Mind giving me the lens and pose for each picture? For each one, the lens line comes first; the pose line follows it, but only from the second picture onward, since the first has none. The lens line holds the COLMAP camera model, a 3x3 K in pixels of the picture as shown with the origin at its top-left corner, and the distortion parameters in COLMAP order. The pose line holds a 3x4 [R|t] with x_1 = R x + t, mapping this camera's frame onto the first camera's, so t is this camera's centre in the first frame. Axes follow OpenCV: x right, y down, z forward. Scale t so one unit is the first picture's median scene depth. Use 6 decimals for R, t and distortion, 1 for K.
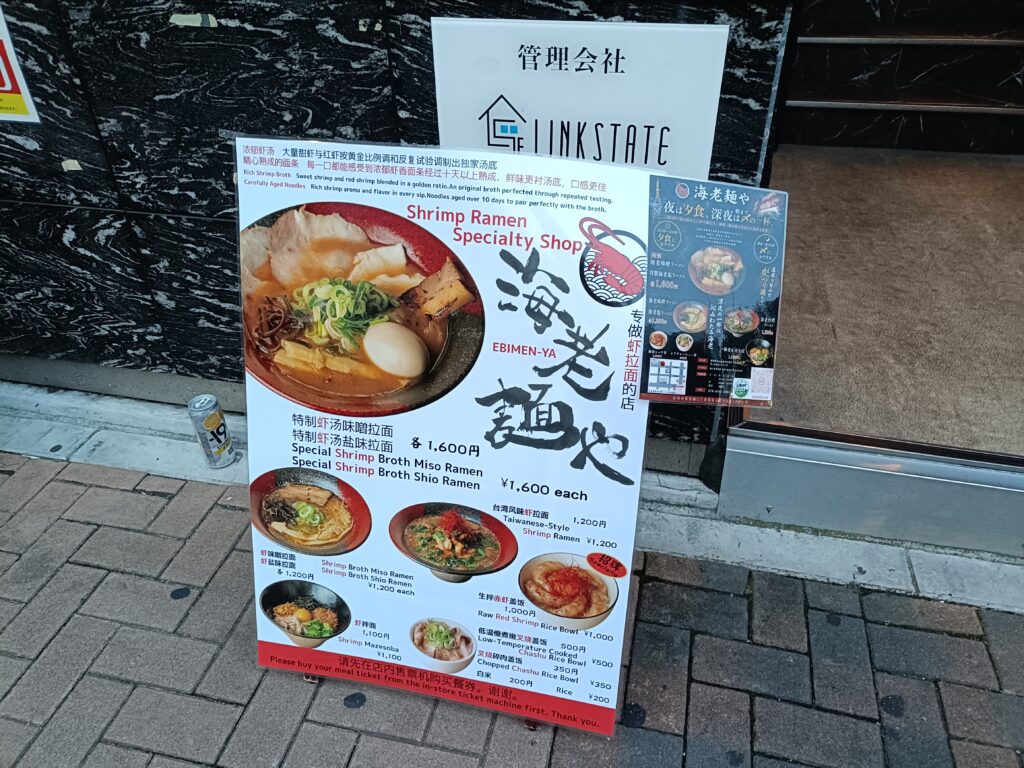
lens RADIAL K [[751.7, 0, 512.9], [0, 751.7, 379.4], [0, 0, 1]] dist [0.012823, -0.003134]
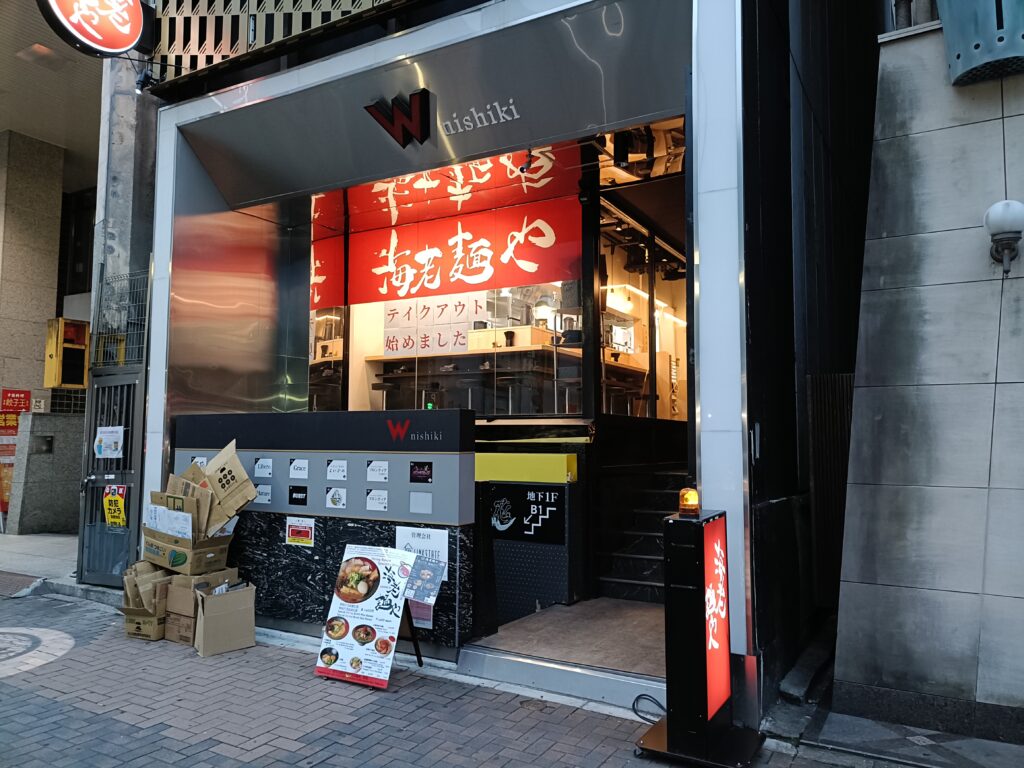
lens RADIAL K [[751.7, 0, 509.5], [0, 751.7, 381.4], [0, 0, 1]] dist [0.012823, -0.003134]
pose [[0.954521, -0.004265, -0.298113, 2.029838], [-0.185939, 0.773104, -0.606413, 1.573318], [0.233058, 0.634265, 0.737151, -2.932862]]
